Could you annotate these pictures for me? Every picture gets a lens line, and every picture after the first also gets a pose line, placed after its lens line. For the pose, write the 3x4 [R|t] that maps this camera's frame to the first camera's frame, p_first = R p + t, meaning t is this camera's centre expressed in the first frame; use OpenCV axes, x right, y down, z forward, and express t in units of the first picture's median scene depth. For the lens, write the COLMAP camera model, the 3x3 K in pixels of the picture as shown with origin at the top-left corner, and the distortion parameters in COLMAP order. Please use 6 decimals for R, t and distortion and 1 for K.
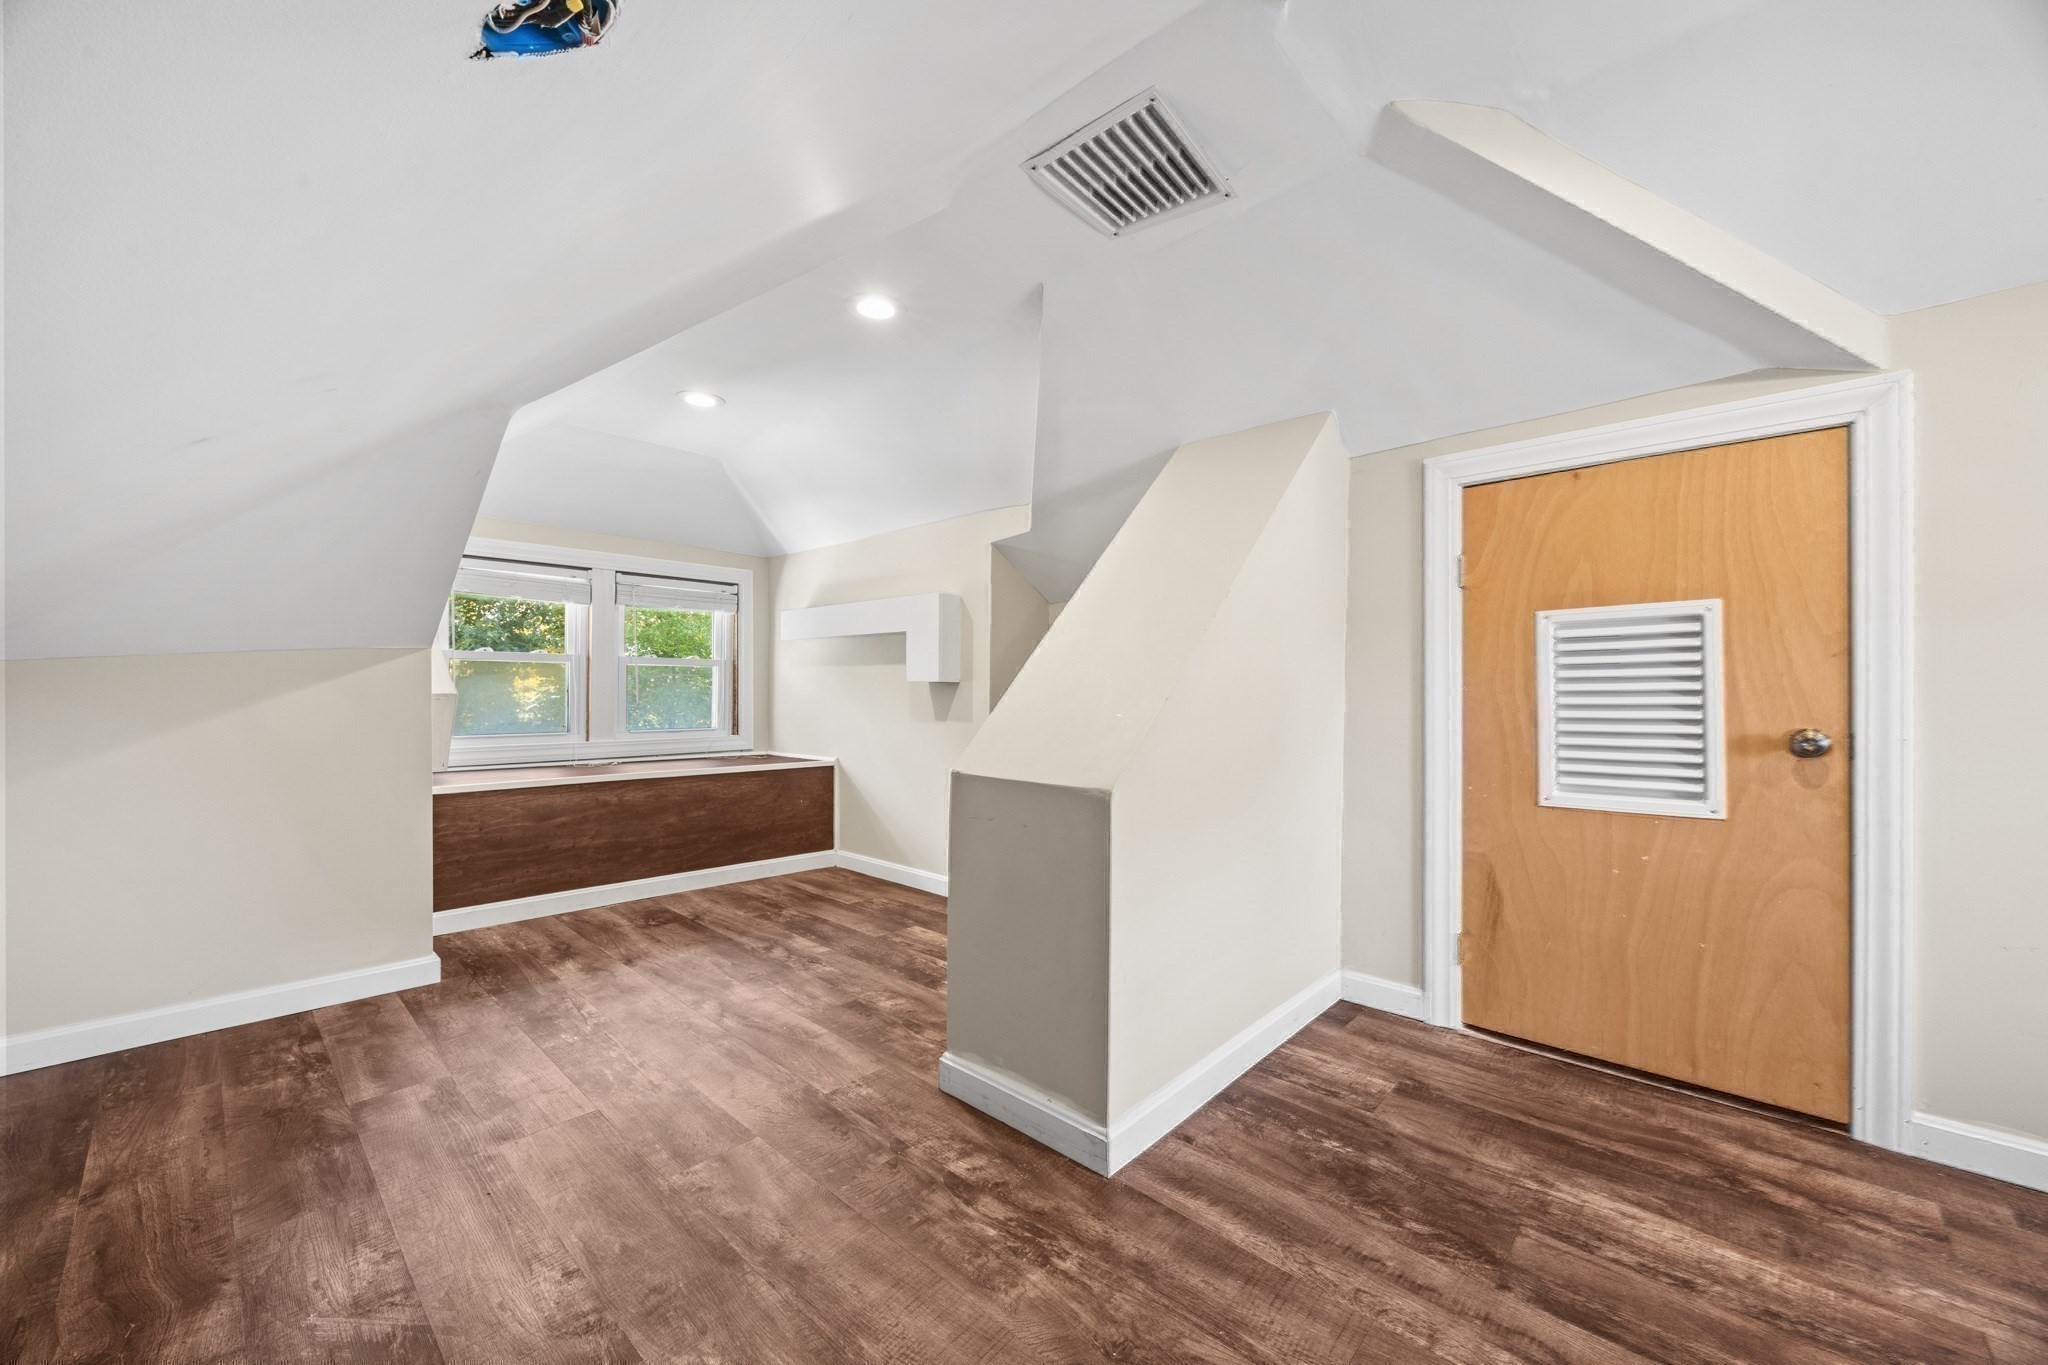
lens RADIAL K [[776.4, 0, 1032.8], [0, 776.4, 690.5], [0, 0, 1]] dist [-0.007463, 0.000178]
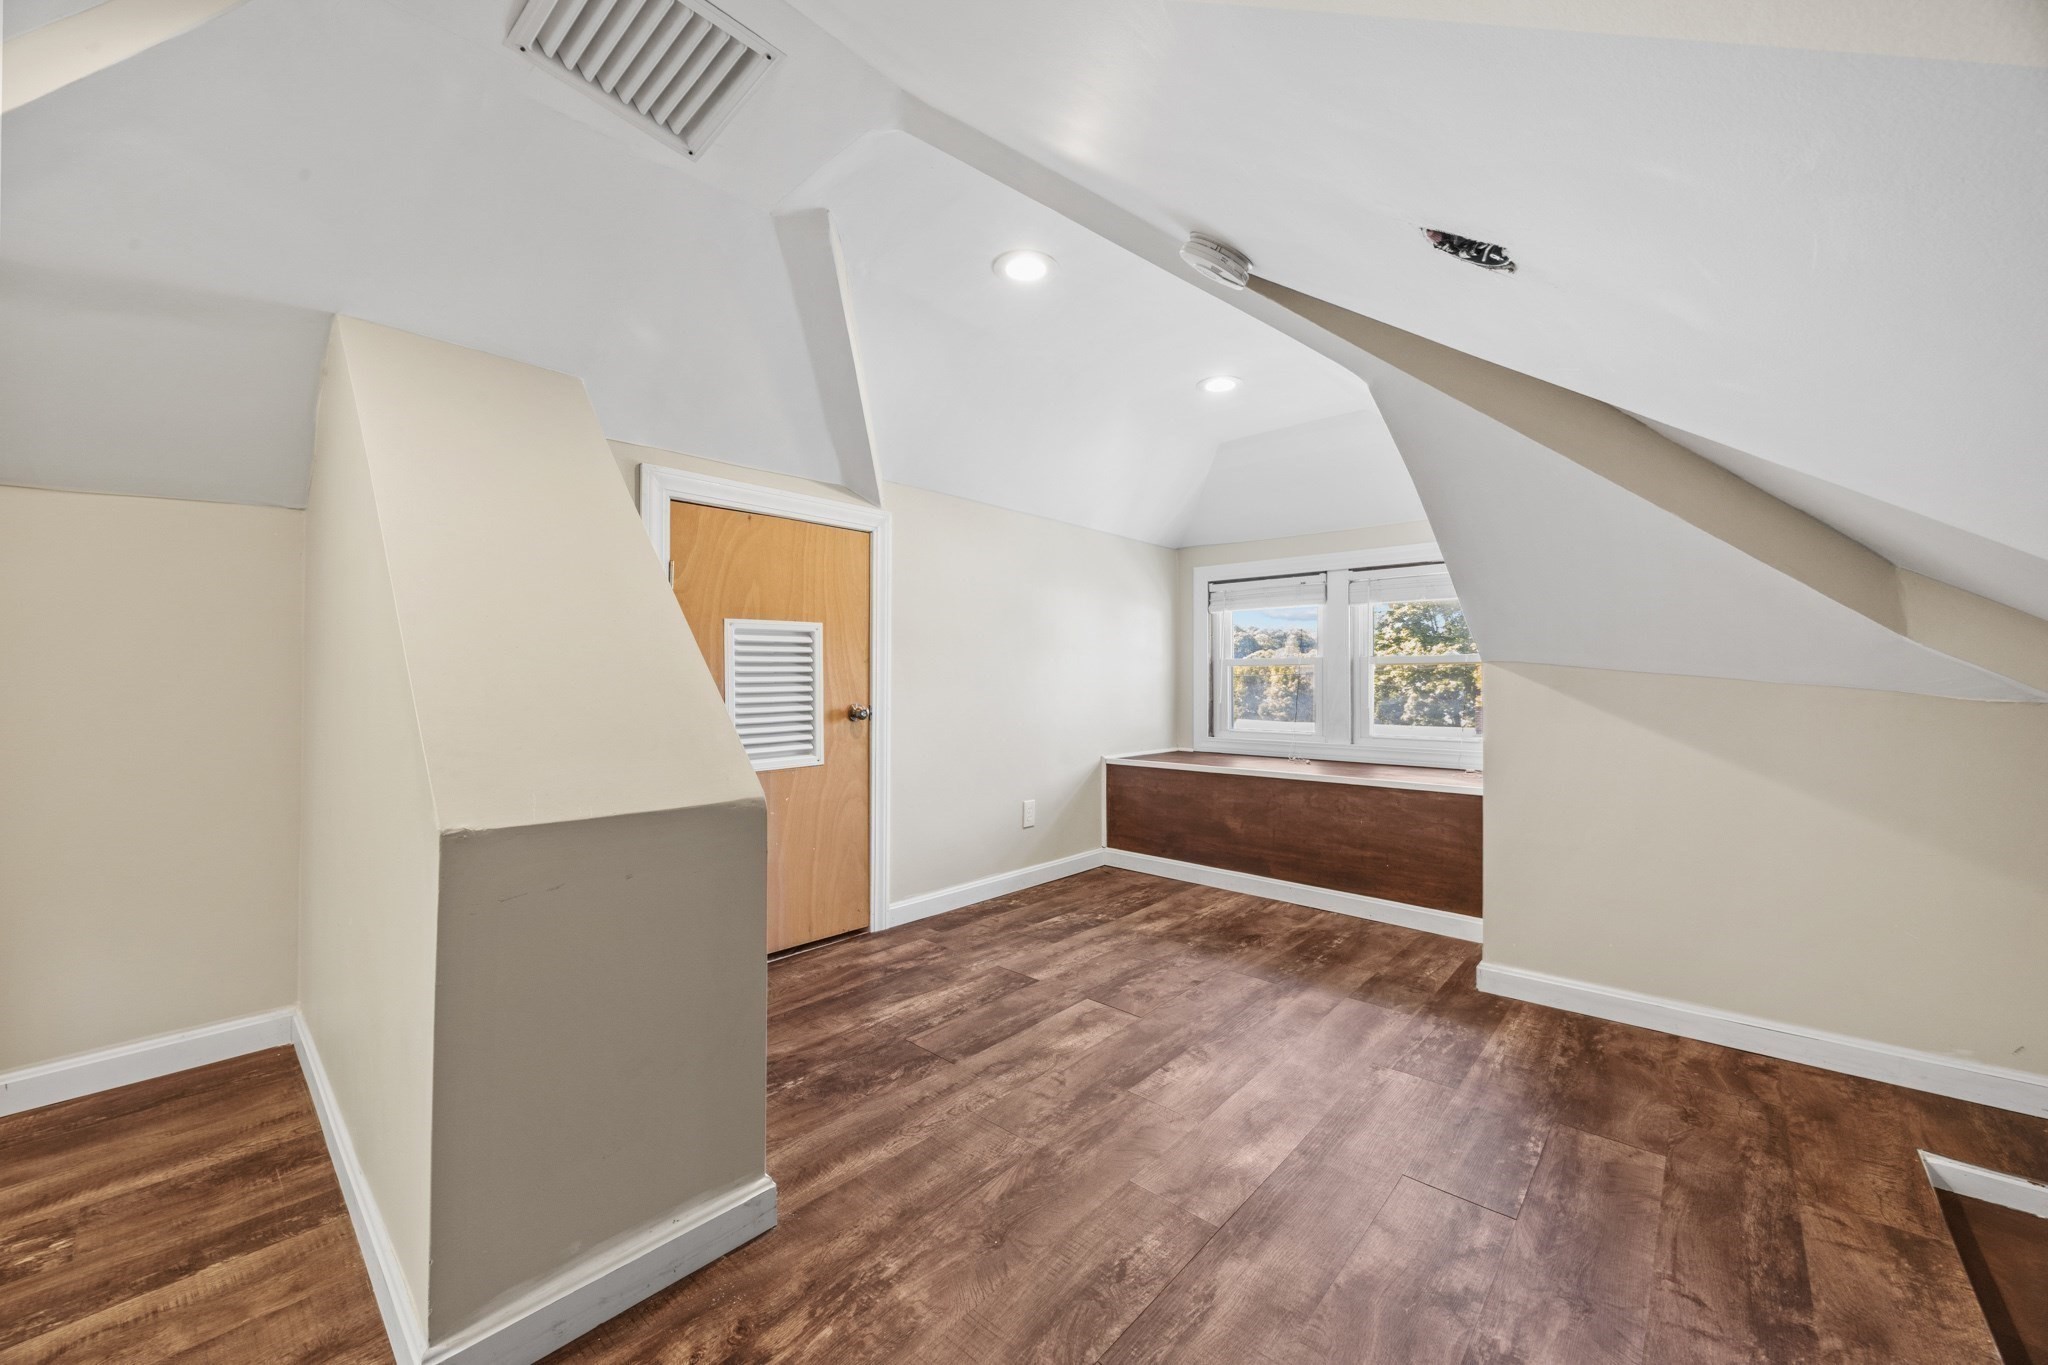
lens RADIAL K [[776.4, 0, 1030.1], [0, 776.4, 676.5], [0, 0, 1]] dist [-0.007463, 0.000178]
pose [[-0.014054, 0.001345, 0.999900, -0.785912], [-0.003531, 0.999993, -0.001395, -0.012005], [-0.999895, -0.003551, -0.014049, 0.693238]]
